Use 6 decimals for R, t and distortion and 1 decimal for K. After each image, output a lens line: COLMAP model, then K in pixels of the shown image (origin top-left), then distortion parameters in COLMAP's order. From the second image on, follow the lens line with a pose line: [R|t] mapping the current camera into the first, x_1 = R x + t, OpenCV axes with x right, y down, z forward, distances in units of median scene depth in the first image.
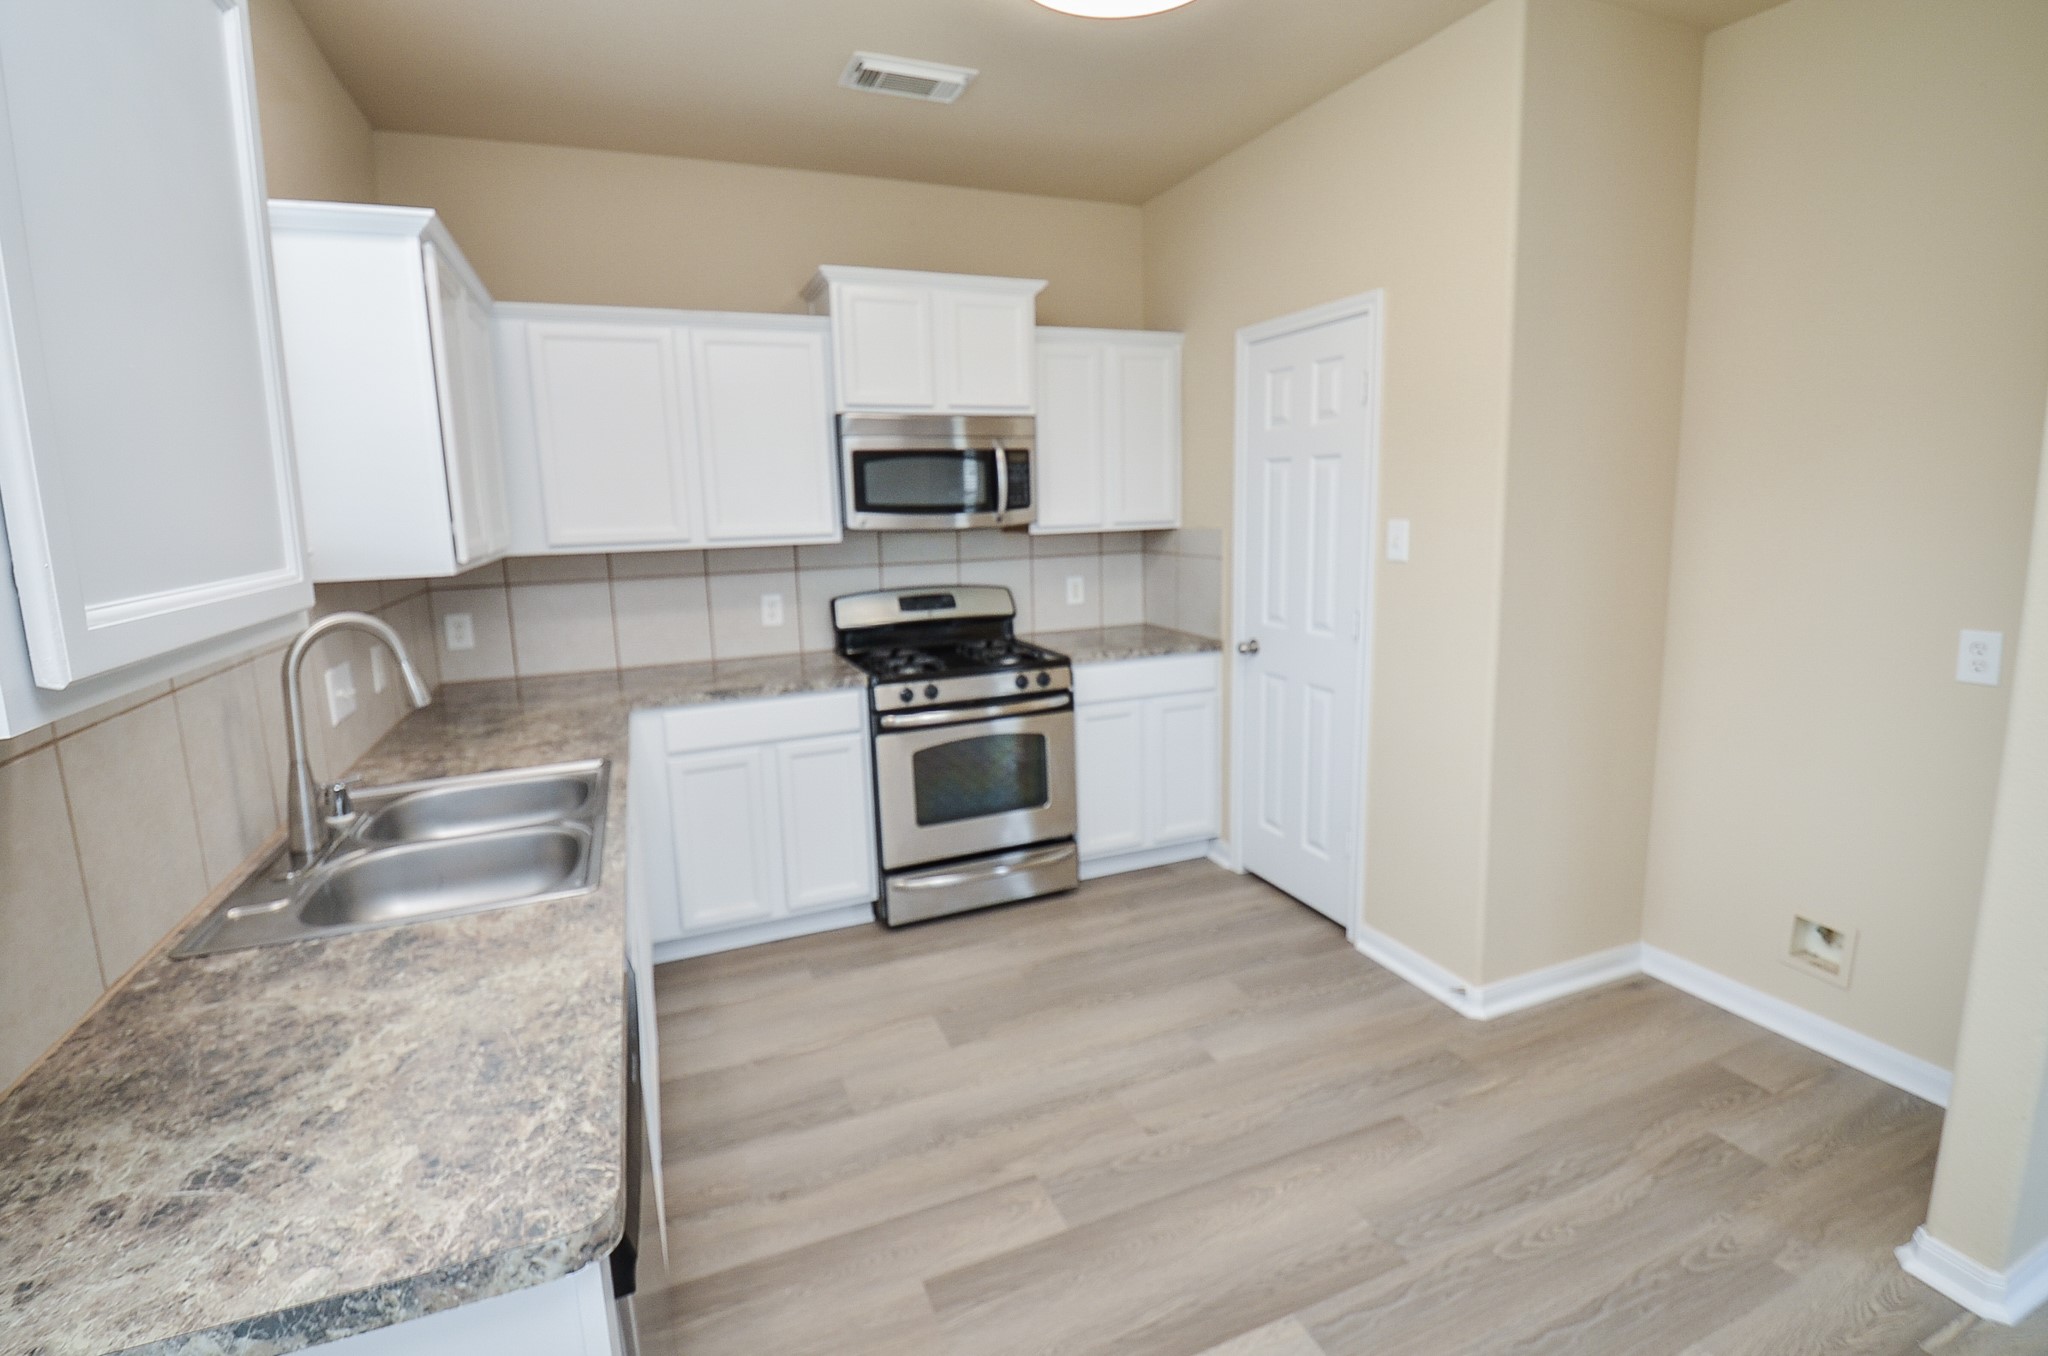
lens RADIAL K [[928.8, 0, 1003.9], [0, 928.8, 640.6], [0, 0, 1]] dist [0.019728, -0.030856]
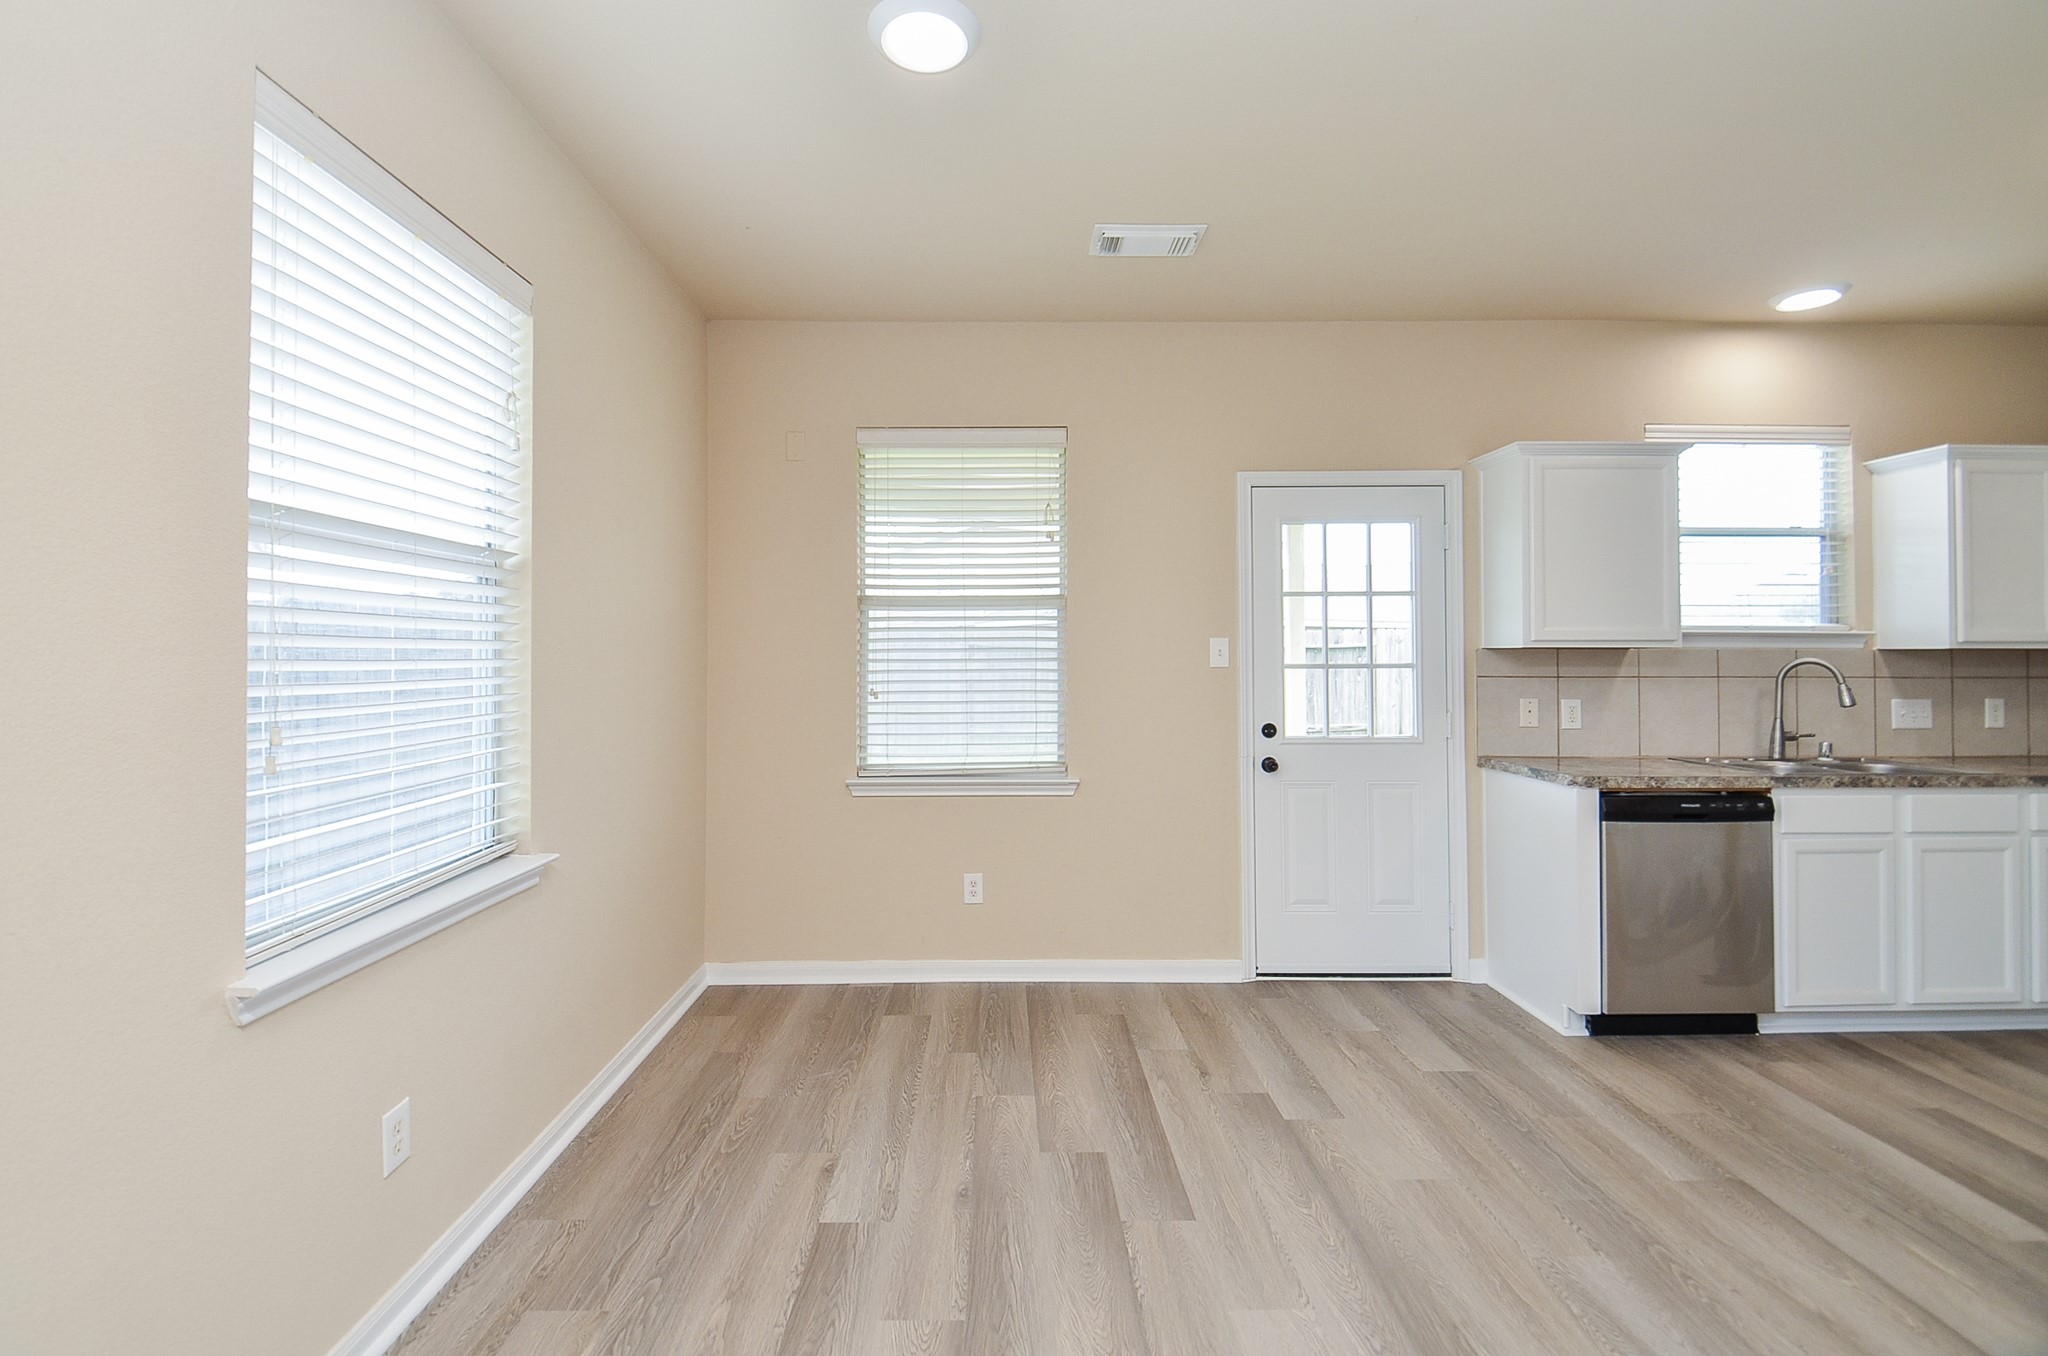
lens RADIAL K [[926.1, 0, 1006.6], [0, 926.1, 641.9], [0, 0, 1]] dist [0.001021, -0.004777]
pose [[-0.355746, 0.014793, -0.934465, 1.731866], [-0.134956, 0.988582, 0.067027, 0.037978], [0.924787, 0.149957, -0.349688, 0.002134]]
